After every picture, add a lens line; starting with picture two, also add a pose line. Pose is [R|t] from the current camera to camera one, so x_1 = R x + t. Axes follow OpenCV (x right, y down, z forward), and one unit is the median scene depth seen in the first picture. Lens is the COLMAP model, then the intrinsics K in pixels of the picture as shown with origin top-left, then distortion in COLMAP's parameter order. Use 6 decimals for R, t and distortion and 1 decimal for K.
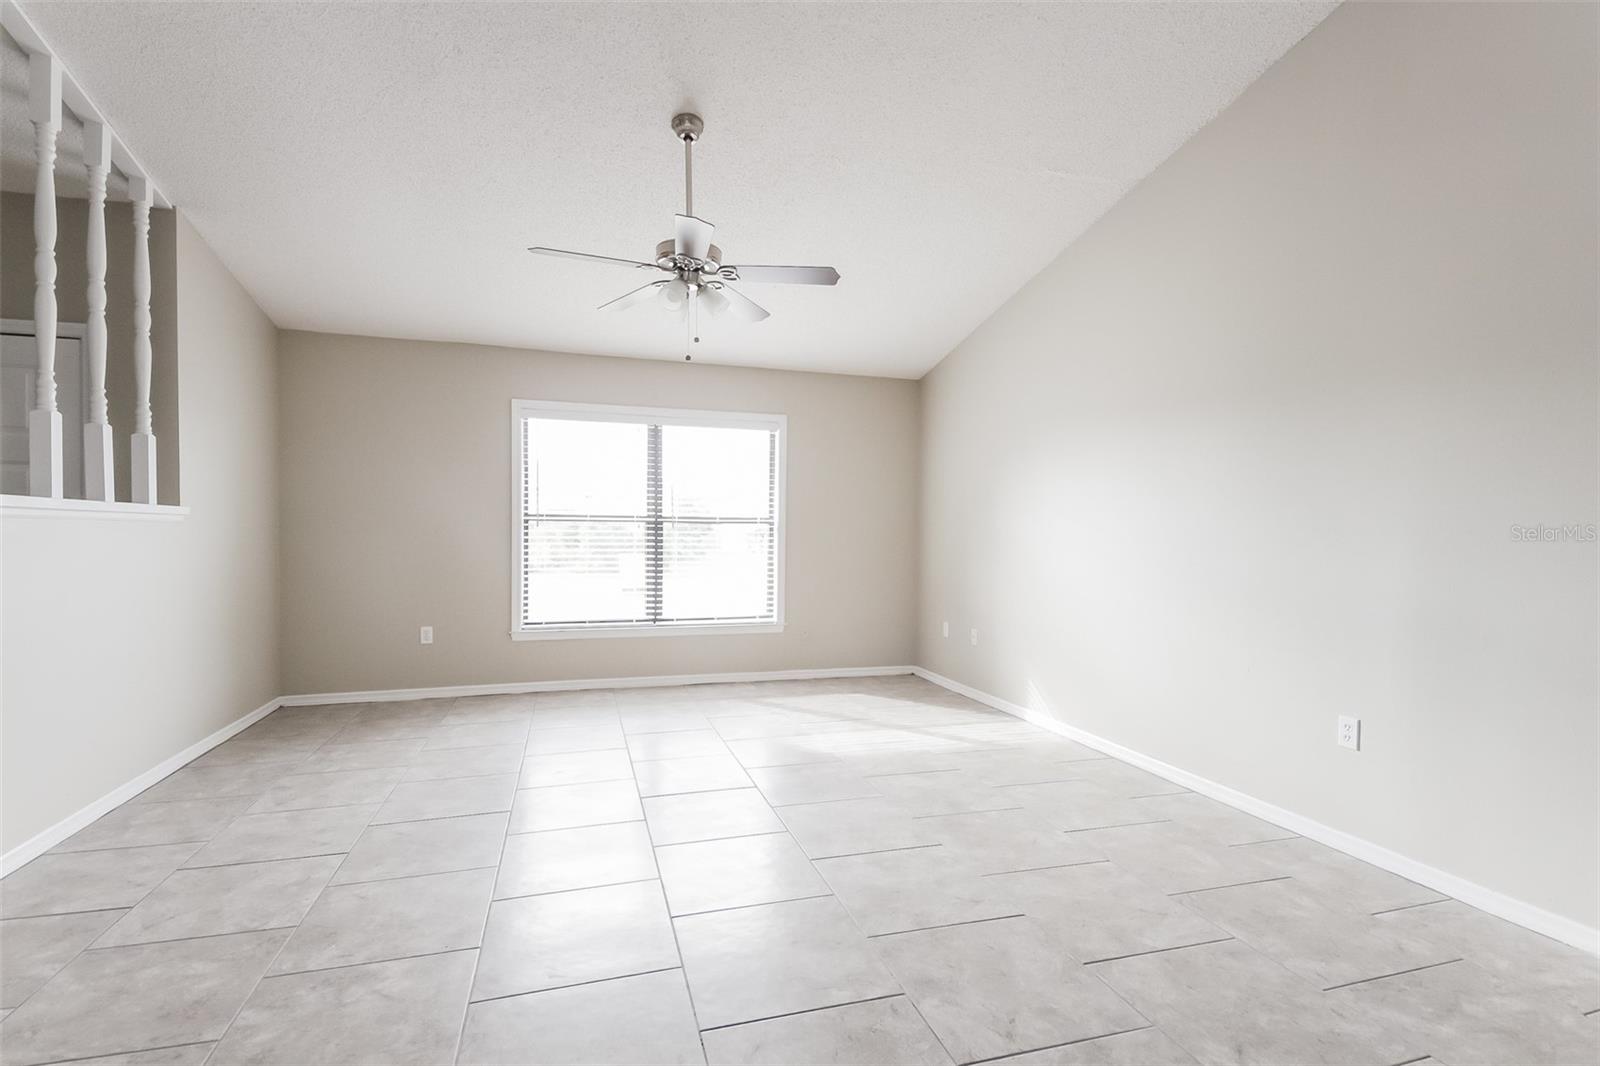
lens RADIAL K [[724.1, 0, 794.8], [0, 724.1, 534.8], [0, 0, 1]] dist [0.058804, -0.036075]
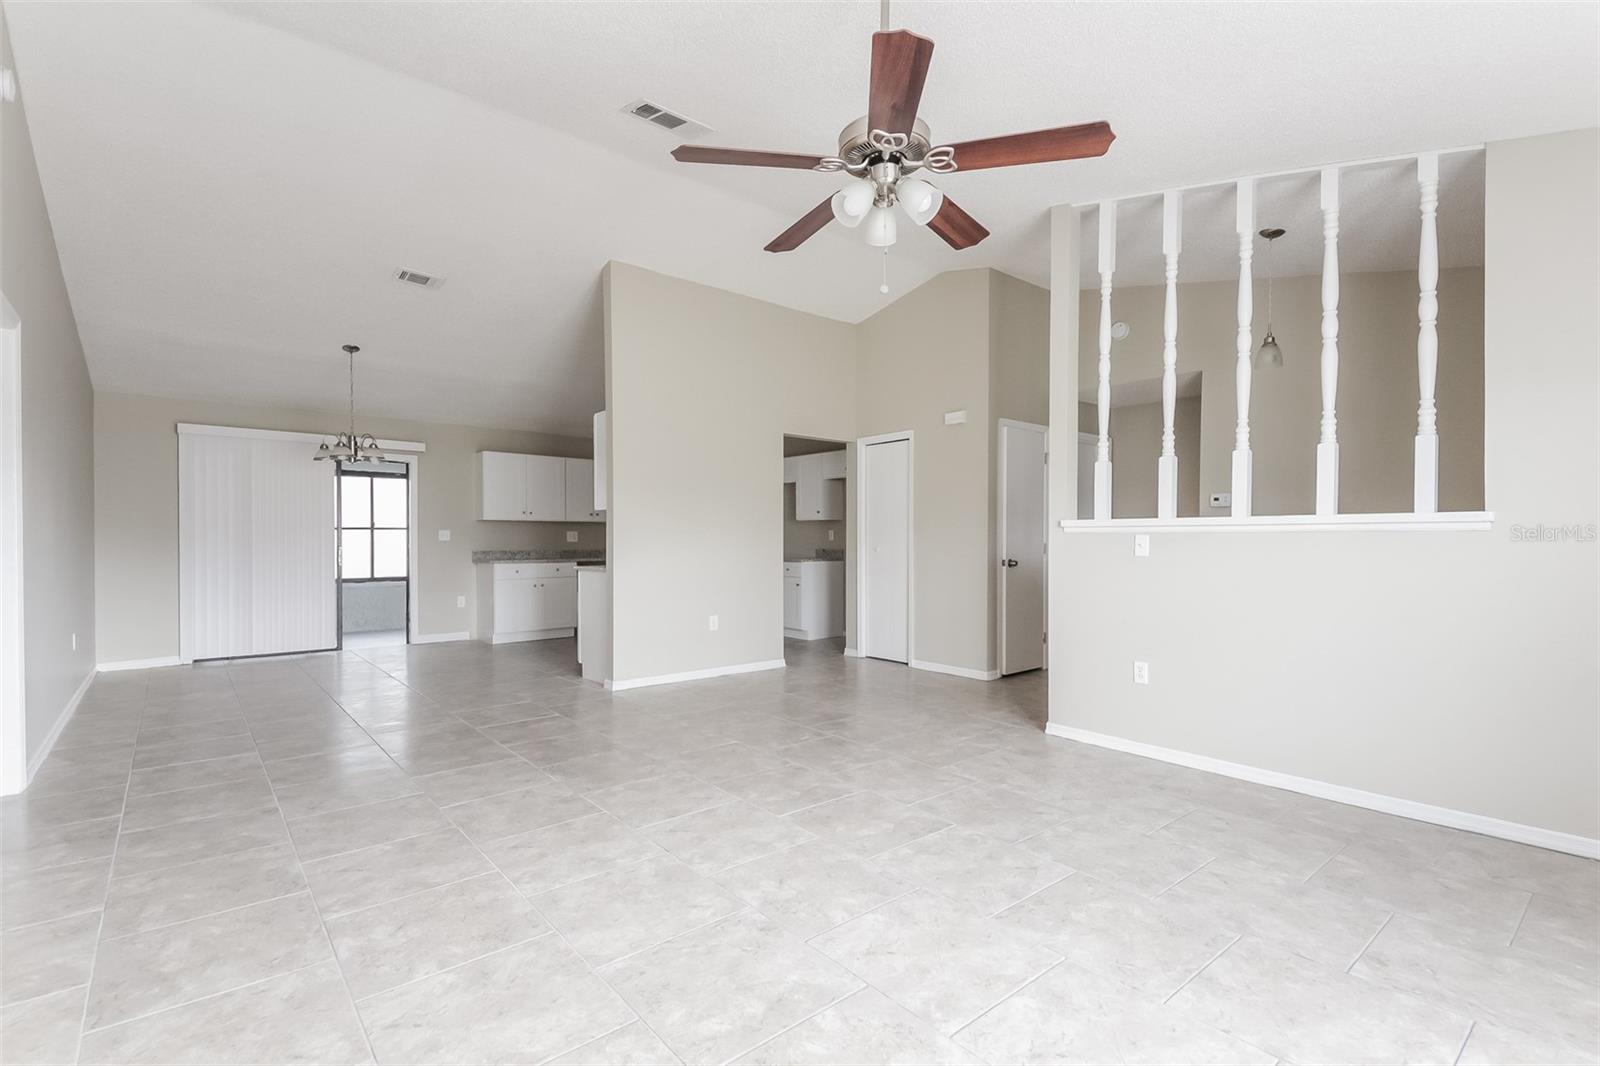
lens RADIAL K [[724.1, 0, 794.8], [0, 724.1, 534.8], [0, 0, 1]] dist [0.058804, -0.036075]
pose [[-0.924562, -0.015484, -0.380716, 0.242245], [-0.009262, 0.999792, -0.018169, 0.005721], [0.380919, -0.013272, -0.924513, 1.913006]]
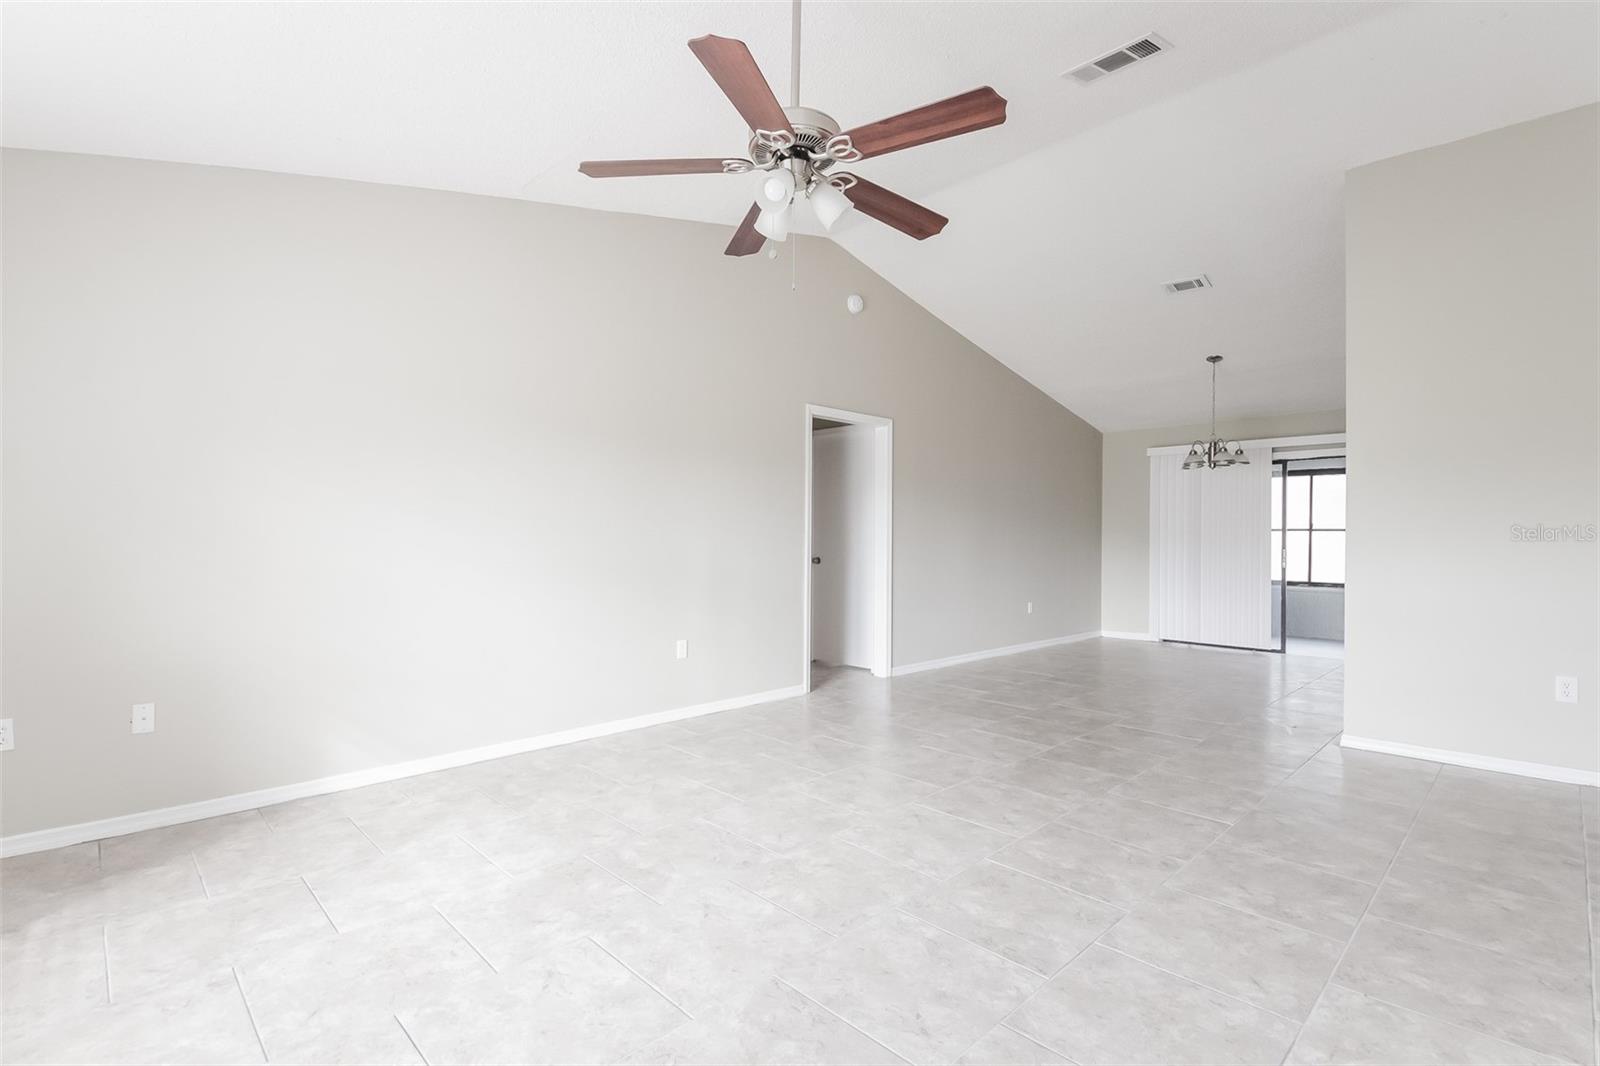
lens RADIAL K [[724.1, 0, 794.8], [0, 724.1, 534.8], [0, 0, 1]] dist [0.058804, -0.036075]
pose [[-0.461380, -0.008887, 0.887158, -0.904387], [-0.014943, 0.999886, 0.002245, -0.015607], [-0.887077, -0.012222, -0.461460, 1.555256]]
